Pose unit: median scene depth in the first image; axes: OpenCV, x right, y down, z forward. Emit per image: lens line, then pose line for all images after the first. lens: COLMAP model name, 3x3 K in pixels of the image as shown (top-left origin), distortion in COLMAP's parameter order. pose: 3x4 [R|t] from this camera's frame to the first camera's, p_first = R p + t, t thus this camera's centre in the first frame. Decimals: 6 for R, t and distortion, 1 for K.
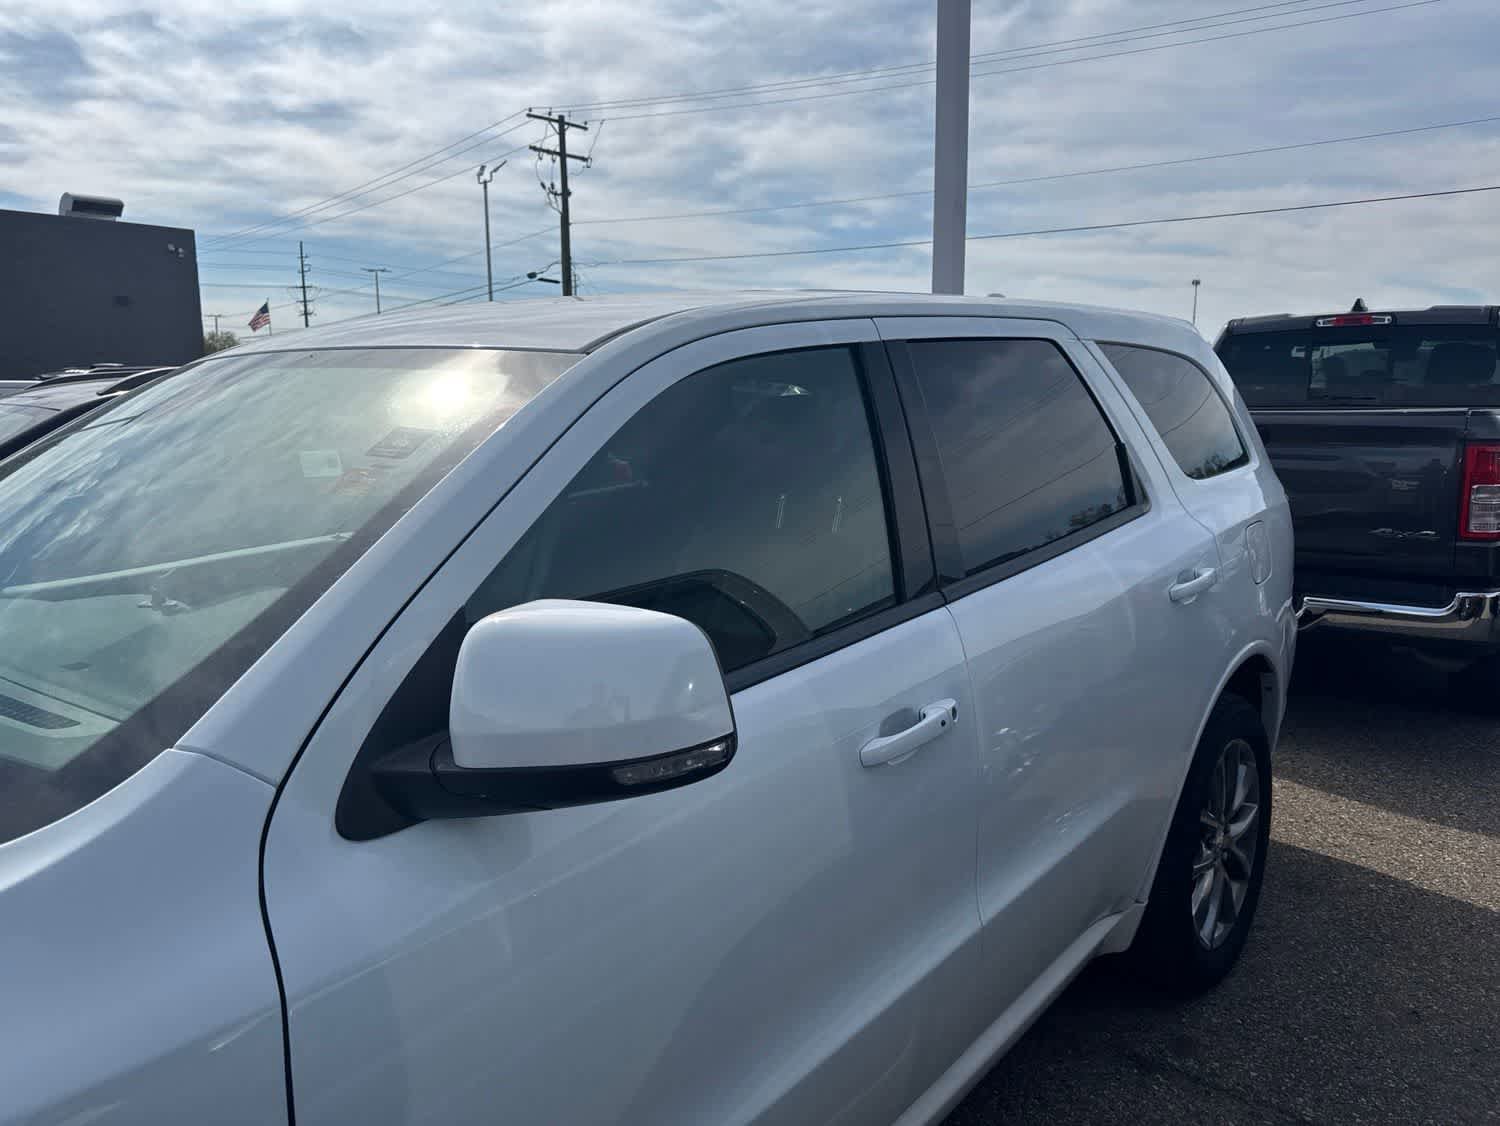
lens RADIAL K [[1064.1, 0, 758.1], [0, 1064.1, 576.8], [0, 0, 1]] dist [0.022782, -0.022088]
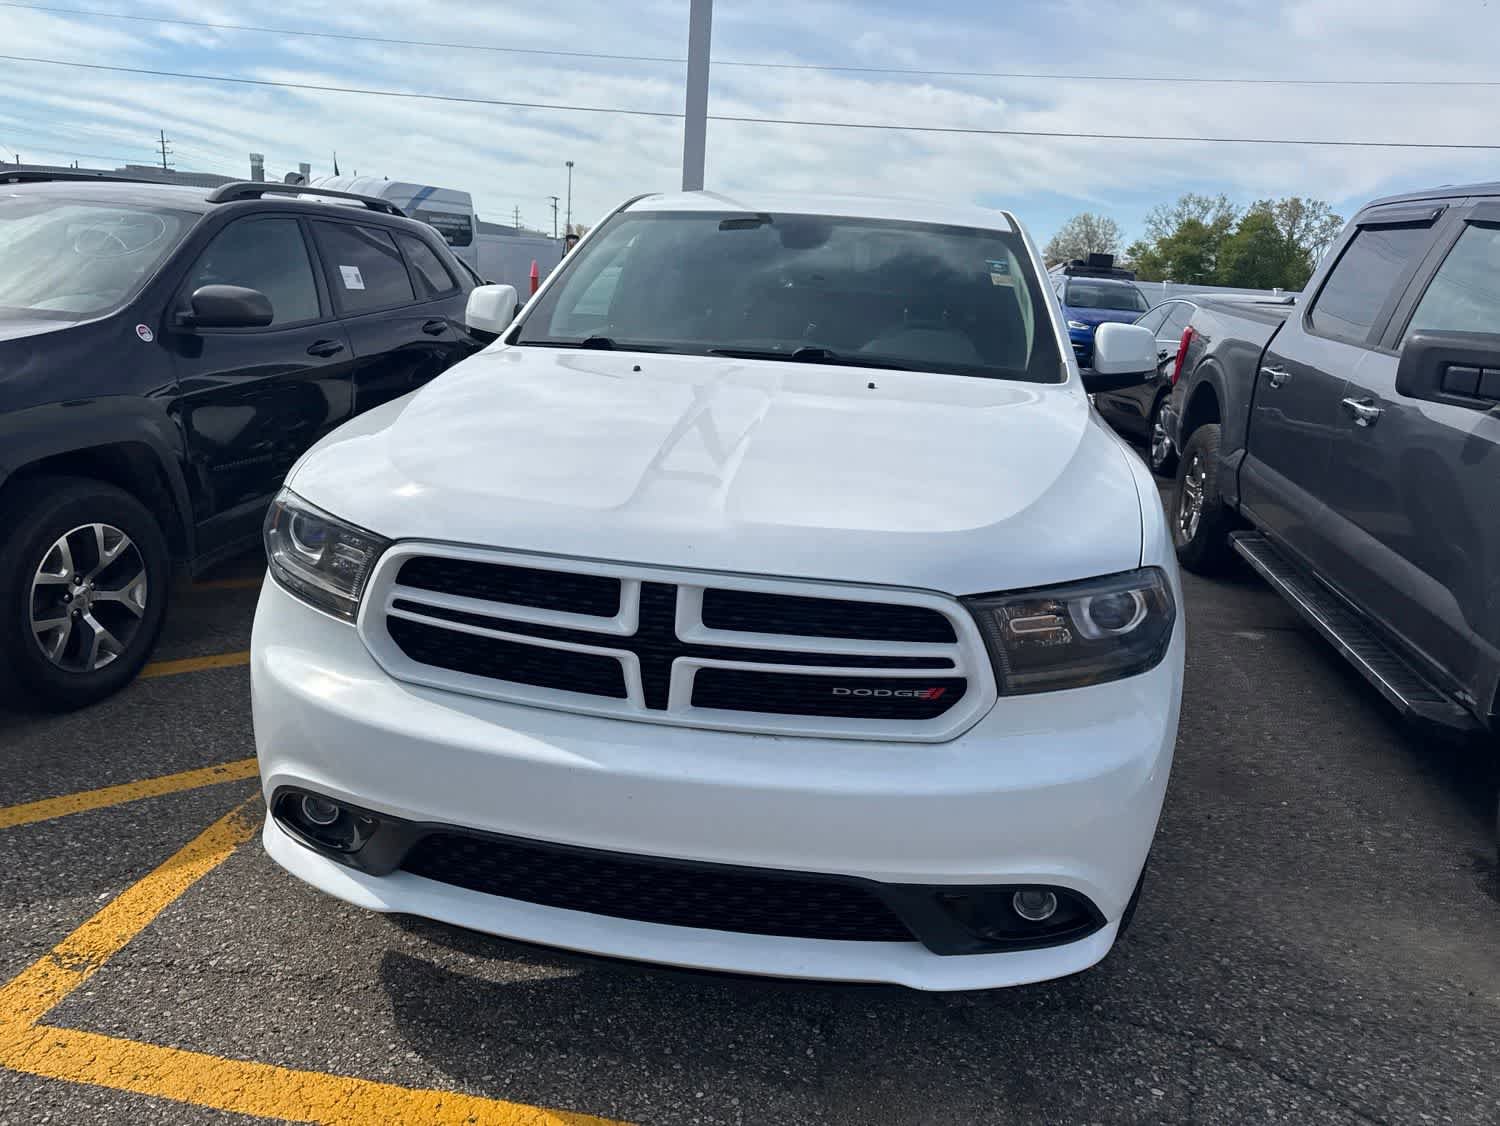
lens RADIAL K [[1064.1, 0, 757.9], [0, 1064.1, 573.9], [0, 0, 1]] dist [0.022782, -0.022088]
pose [[0.846392, -0.077057, 0.526956, -0.613373], [0.017681, 0.992997, 0.116807, 0.082266], [-0.532267, -0.089548, 0.841827, -0.250855]]
